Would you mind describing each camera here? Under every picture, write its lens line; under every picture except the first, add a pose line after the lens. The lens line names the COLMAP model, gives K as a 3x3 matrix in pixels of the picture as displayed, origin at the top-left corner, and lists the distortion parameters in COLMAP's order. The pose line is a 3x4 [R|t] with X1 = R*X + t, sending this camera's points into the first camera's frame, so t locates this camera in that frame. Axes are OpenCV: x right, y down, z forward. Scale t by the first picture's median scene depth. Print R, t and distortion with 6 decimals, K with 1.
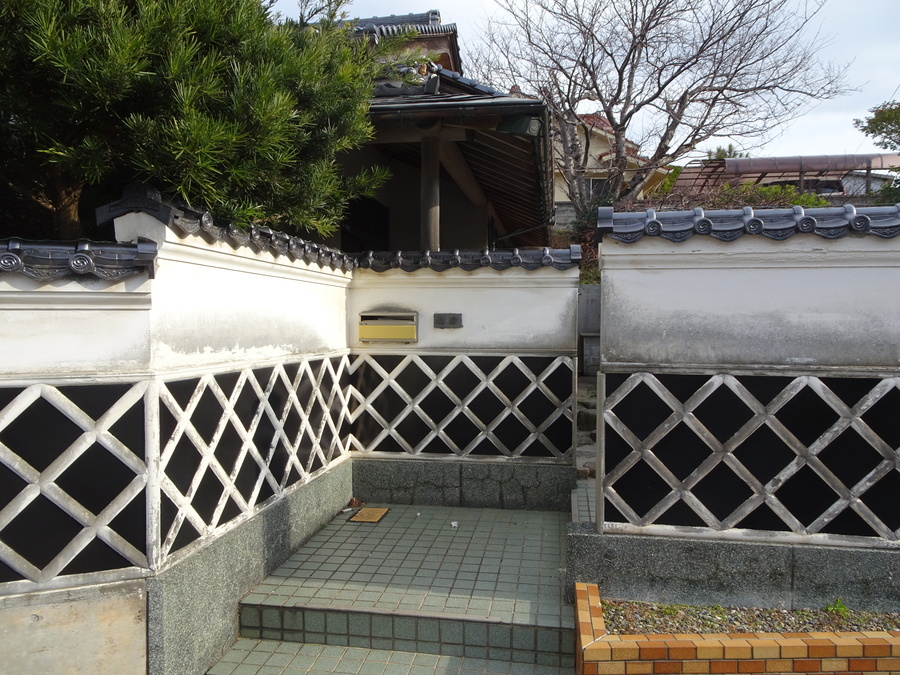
lens RADIAL K [[630.2, 0, 450.0], [0, 630.2, 337.5], [0, 0, 1]] dist [0.001380, 0.001738]
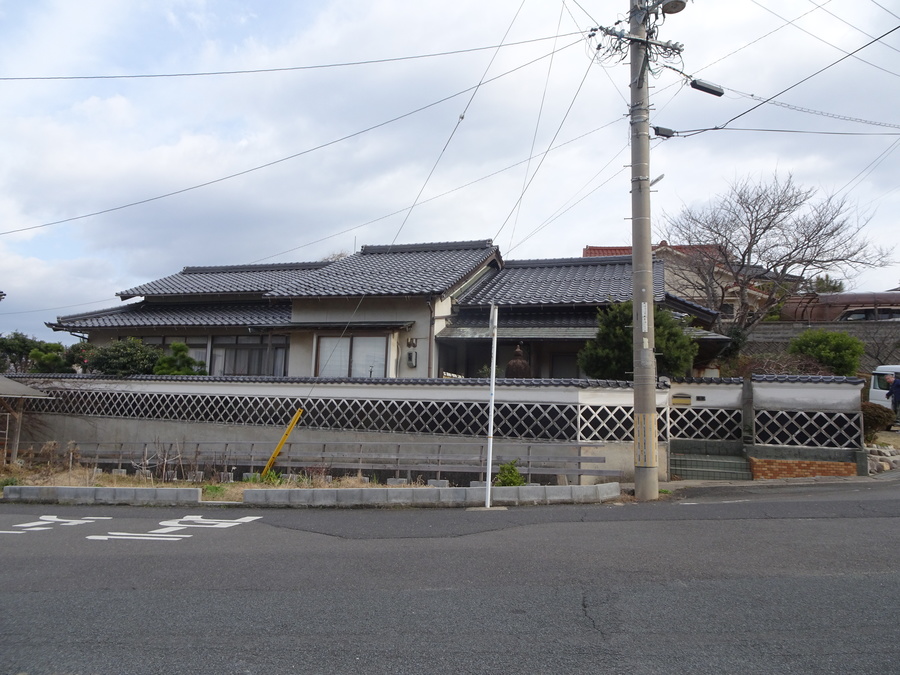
lens RADIAL K [[630.2, 0, 450.0], [0, 630.2, 337.5], [0, 0, 1]] dist [0.001380, 0.001738]
pose [[0.987122, 0.010697, -0.159612, -1.212529], [-0.031006, 0.991635, -0.125295, 0.174816], [0.156937, 0.128631, 0.979196, -3.897434]]
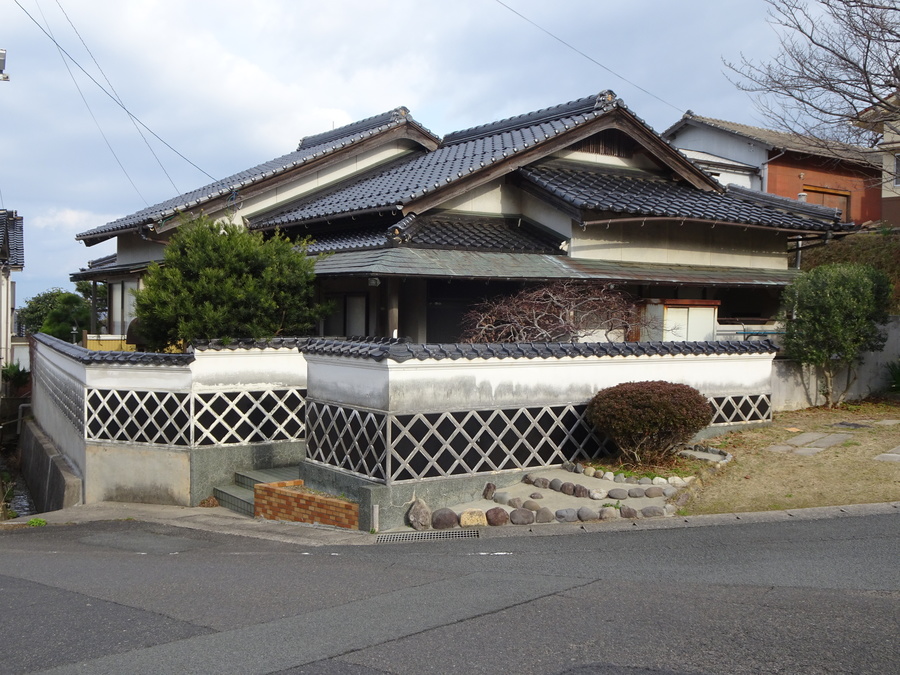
lens RADIAL K [[942.6, 0, 450.0], [0, 942.6, 337.5], [0, 0, 1]] dist [0.000395, 0.001566]
pose [[0.696344, 0.018780, -0.717462, 3.513275], [-0.016864, 0.999810, 0.009803, -0.260299], [0.717510, 0.005274, 0.696529, -1.328085]]
